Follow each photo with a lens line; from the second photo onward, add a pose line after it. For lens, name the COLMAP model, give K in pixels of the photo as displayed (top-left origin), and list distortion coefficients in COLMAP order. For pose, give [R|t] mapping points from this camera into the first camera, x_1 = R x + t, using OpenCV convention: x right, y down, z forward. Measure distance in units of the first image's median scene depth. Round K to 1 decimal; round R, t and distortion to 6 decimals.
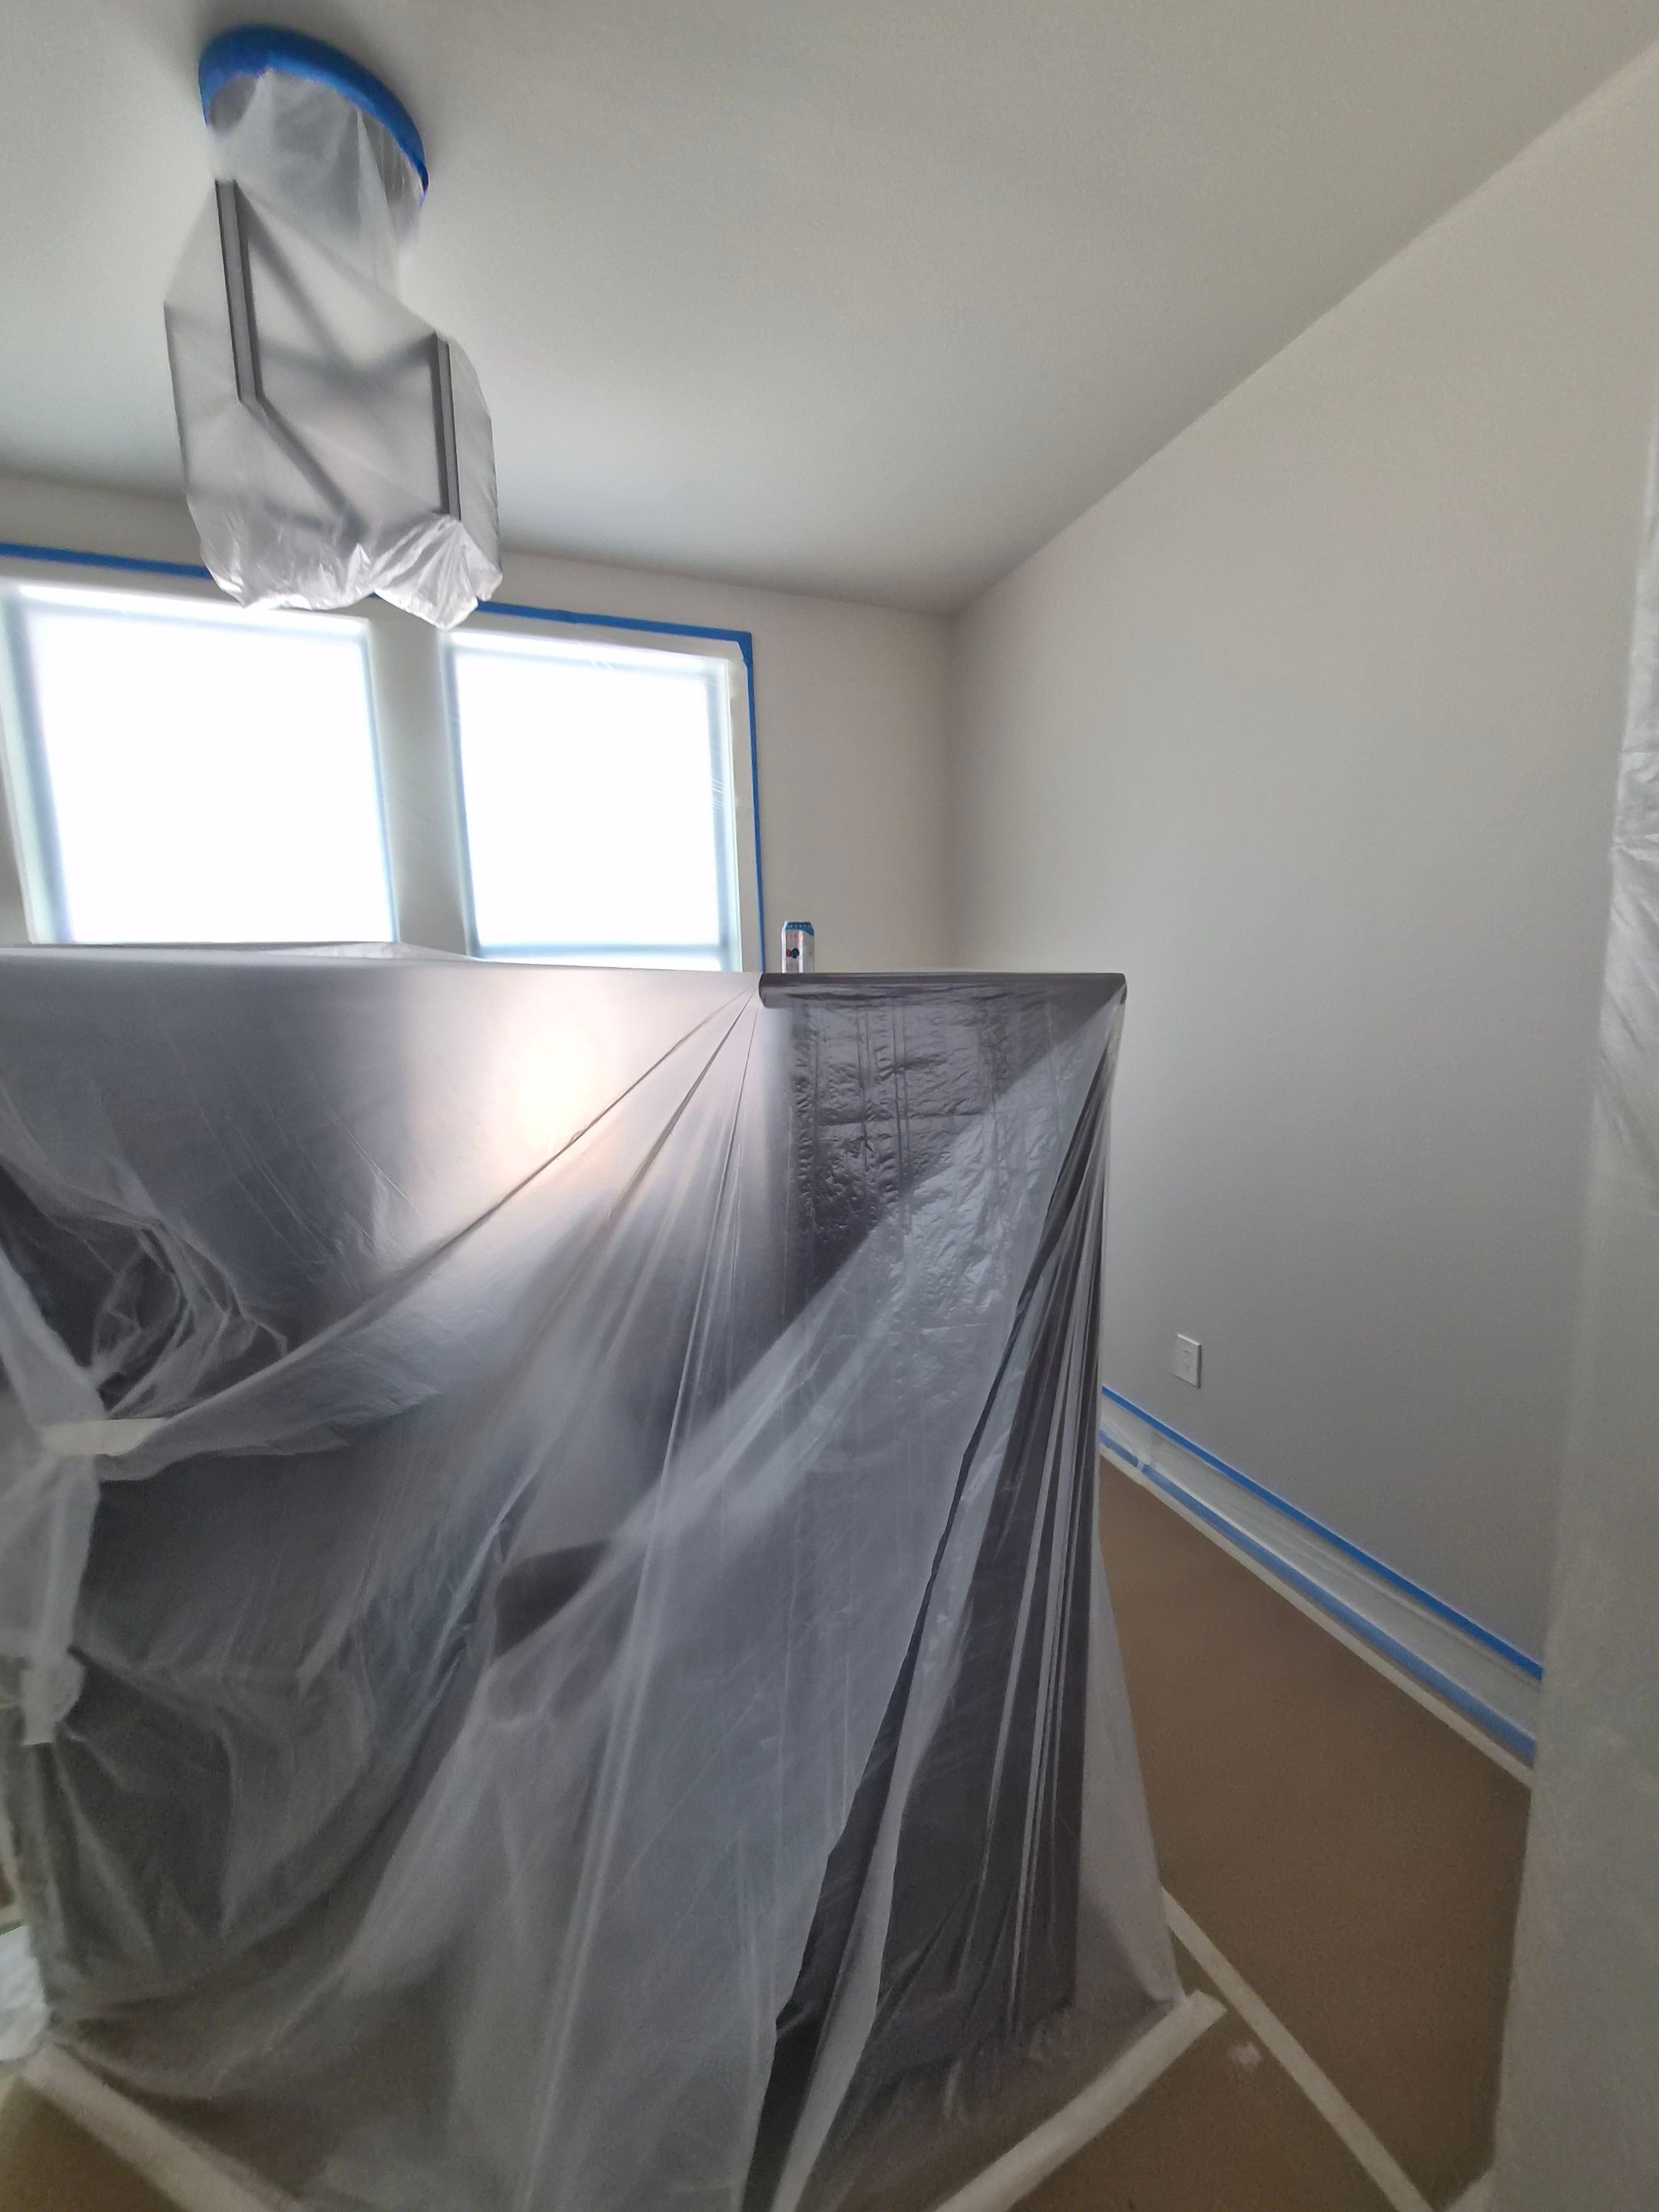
lens RADIAL K [[864.6, 0, 831.0], [0, 864.6, 1102.6], [0, 0, 1]] dist [-0.000552, -0.000239]
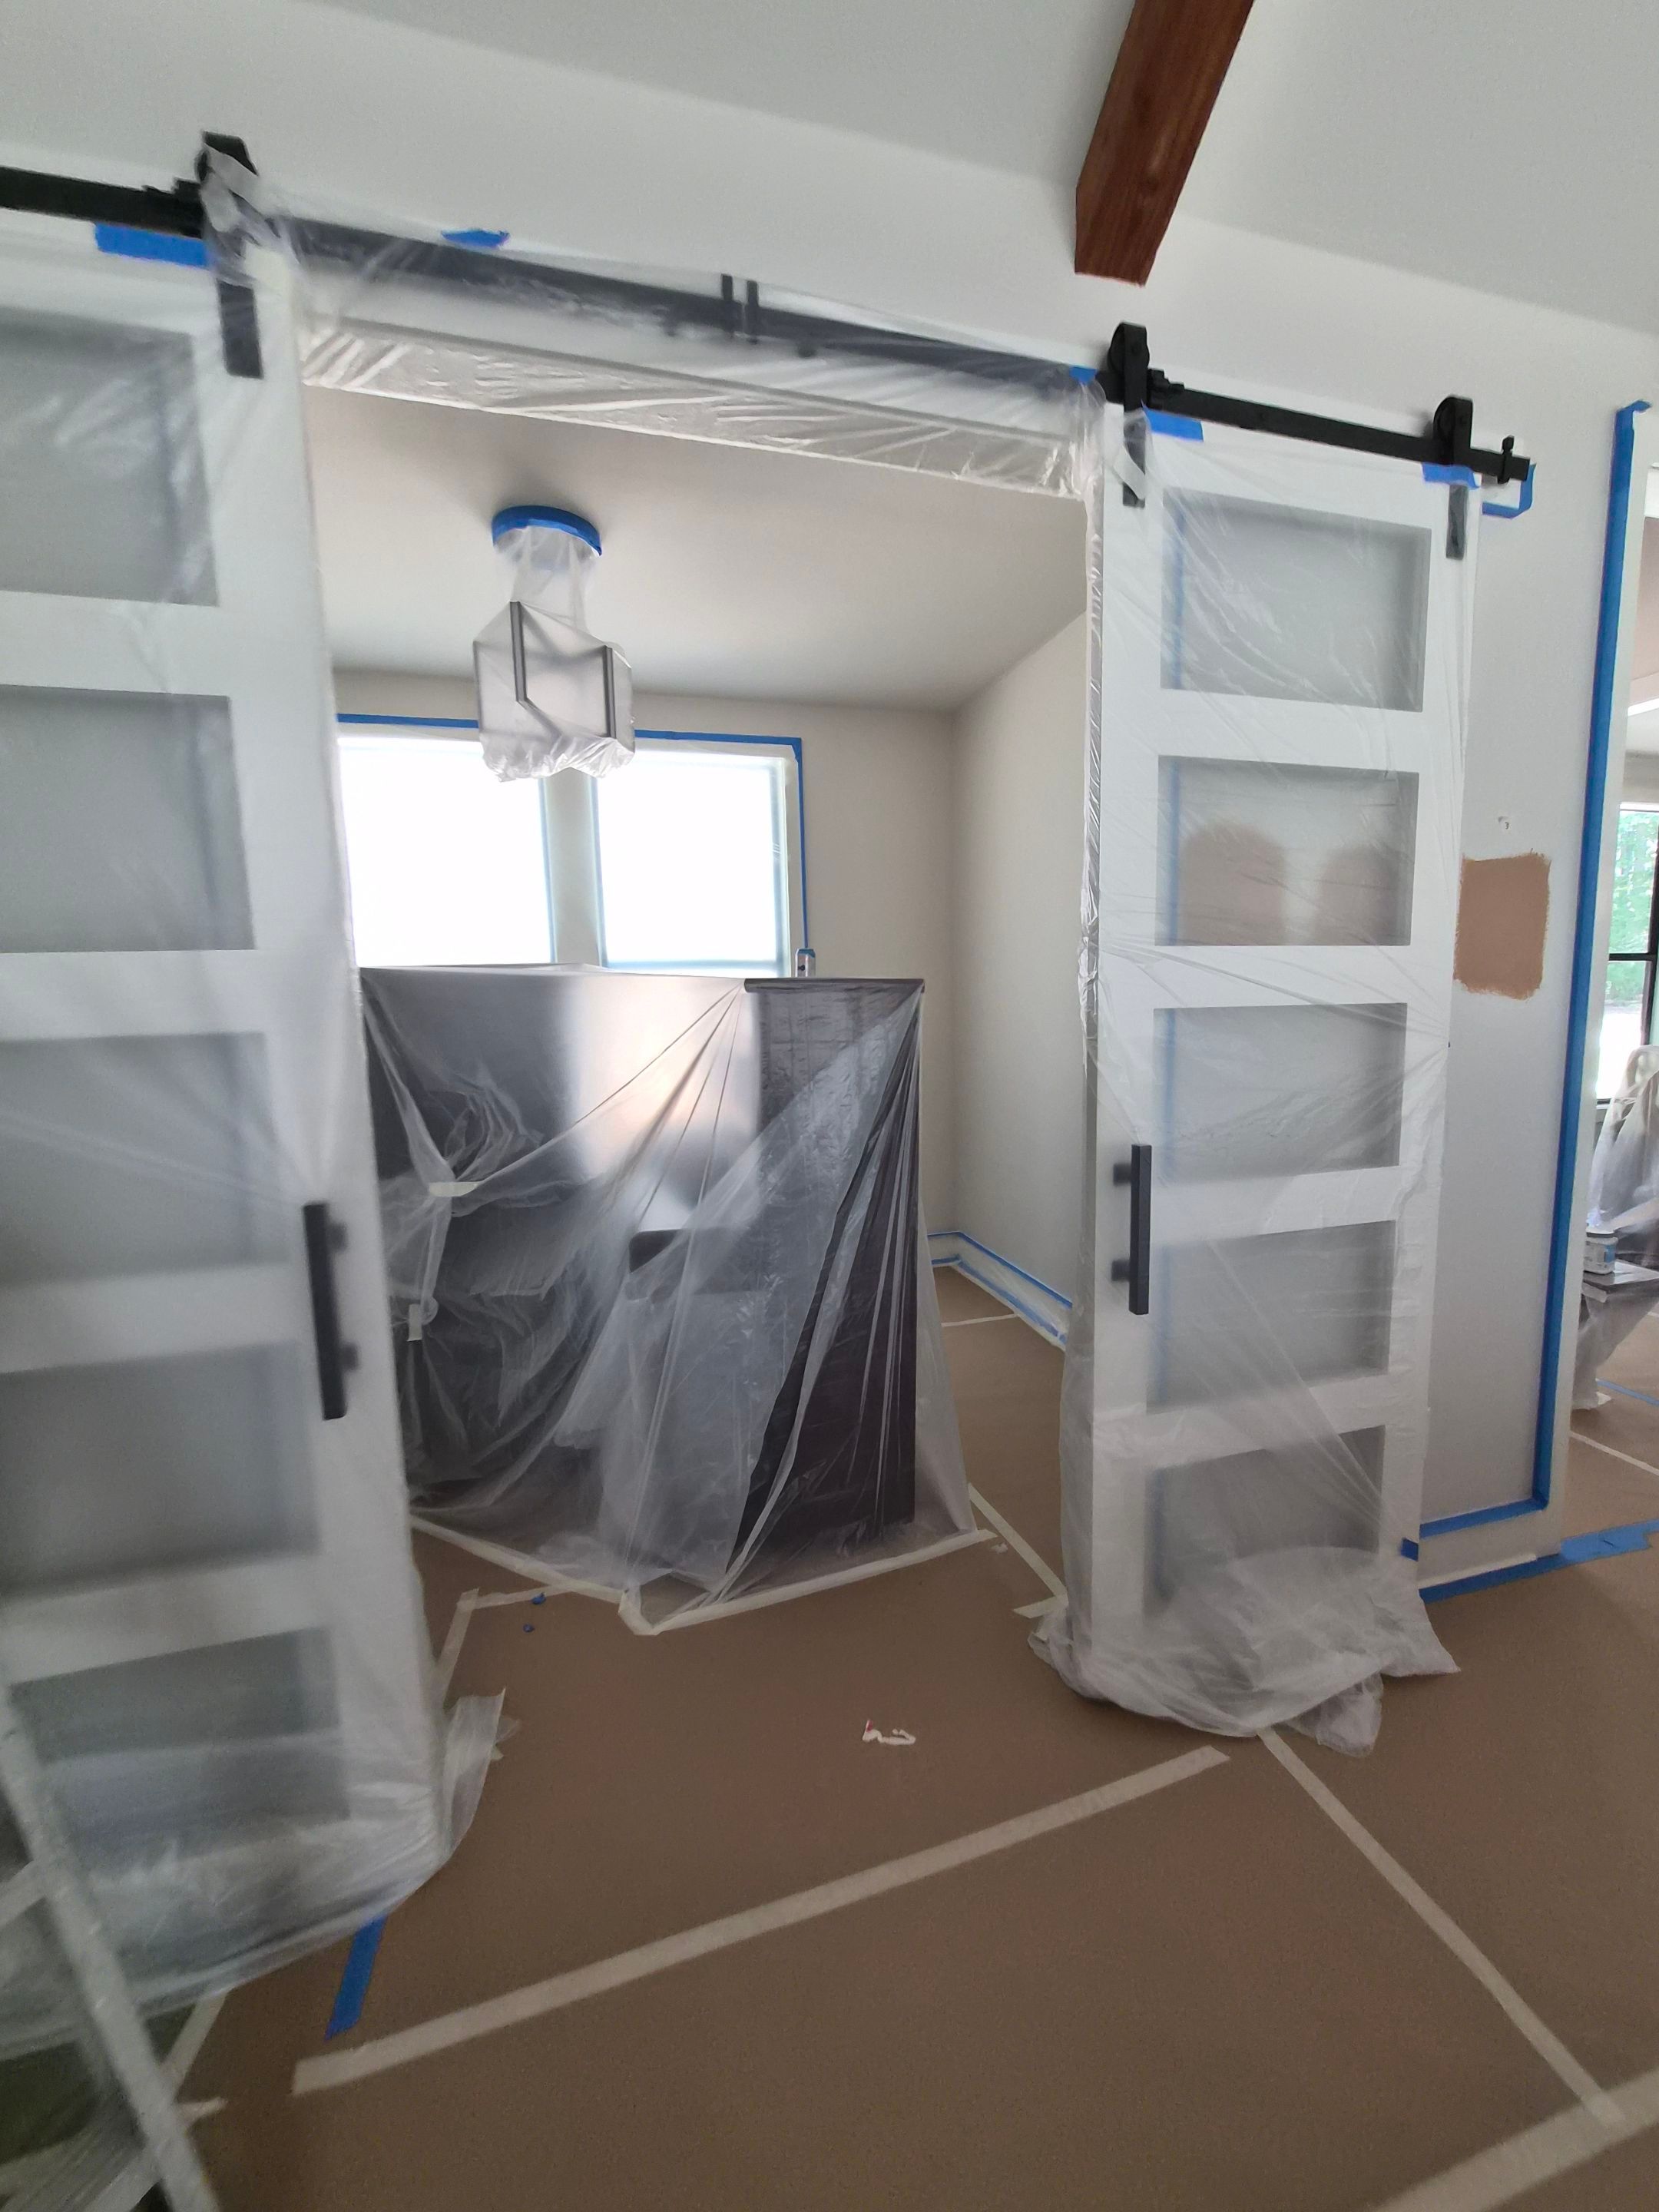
lens RADIAL K [[879.4, 0, 829.9], [0, 879.4, 1110.5], [0, 0, 1]] dist [0.003166, 0.000067]
pose [[0.993332, 0.019816, -0.113574, 0.329157], [-0.020722, 0.999762, -0.006803, 0.171854], [0.113413, 0.009111, 0.993506, -1.037801]]
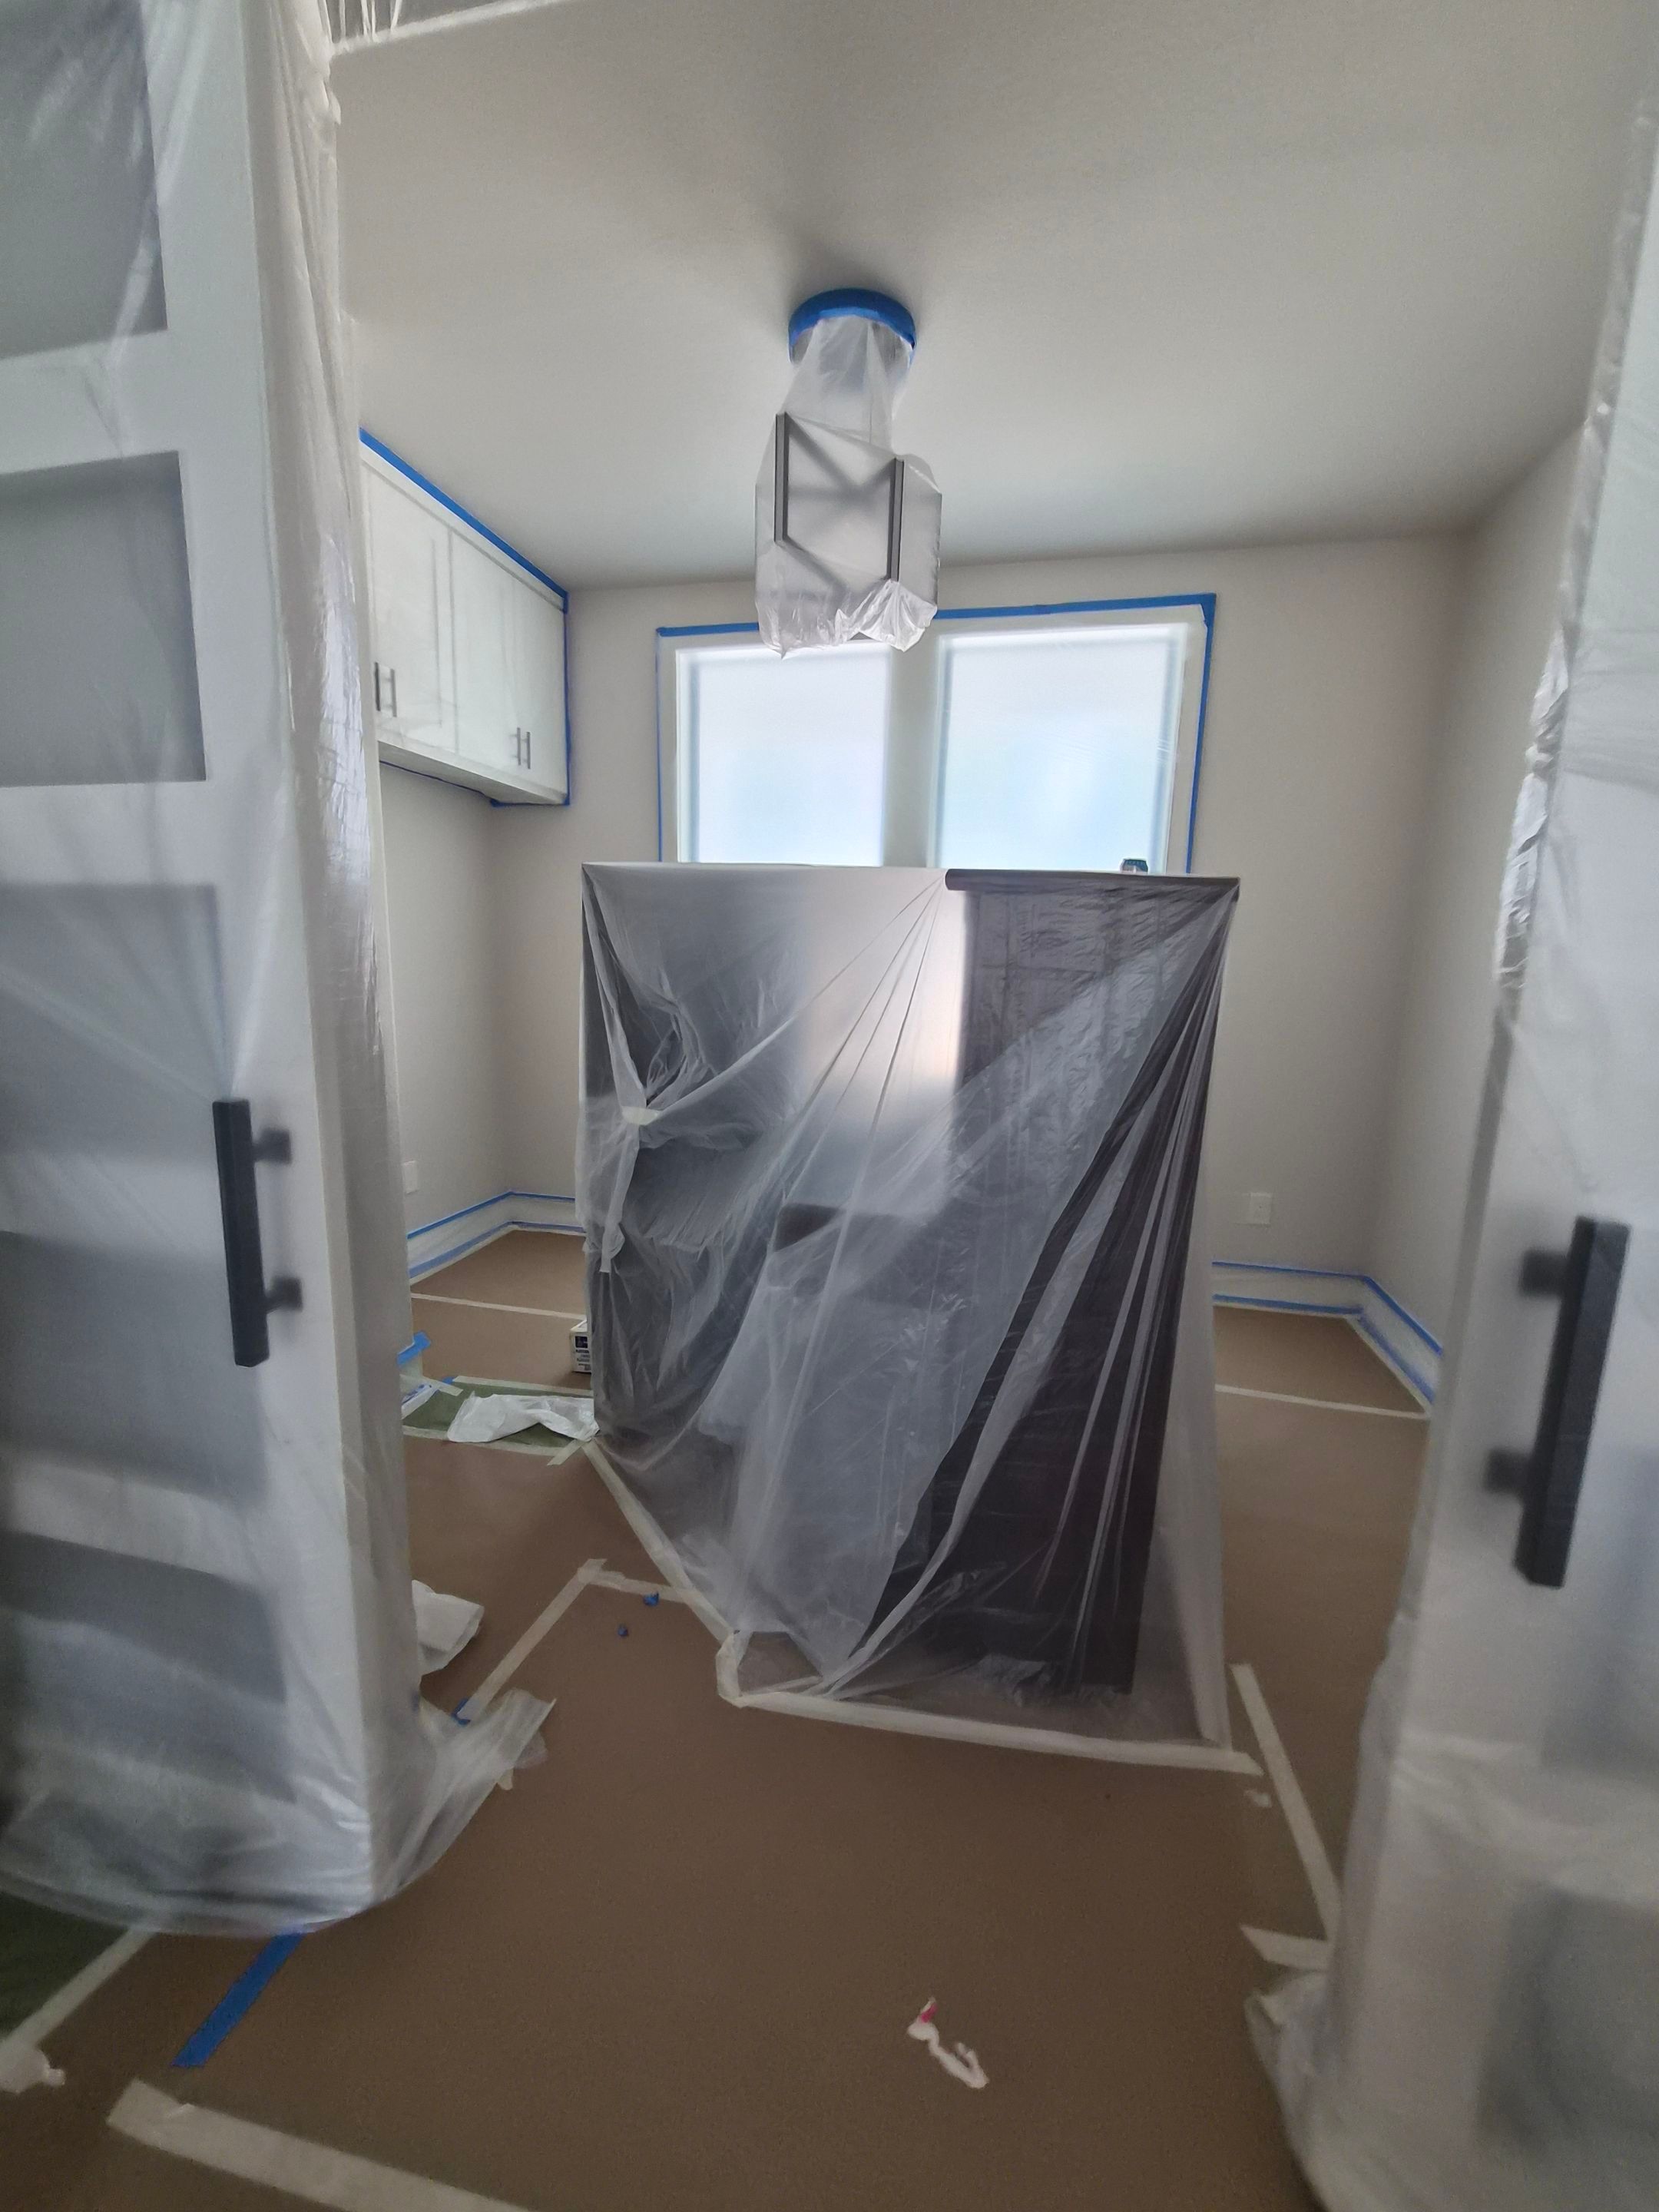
lens RADIAL K [[879.4, 0, 829.9], [0, 879.4, 1110.5], [0, 0, 1]] dist [0.003166, 0.000067]
pose [[0.816715, 0.152557, -0.556510, 0.562838], [-0.132575, 0.988229, 0.076343, 0.155366], [0.561606, 0.011429, 0.827326, -0.378520]]
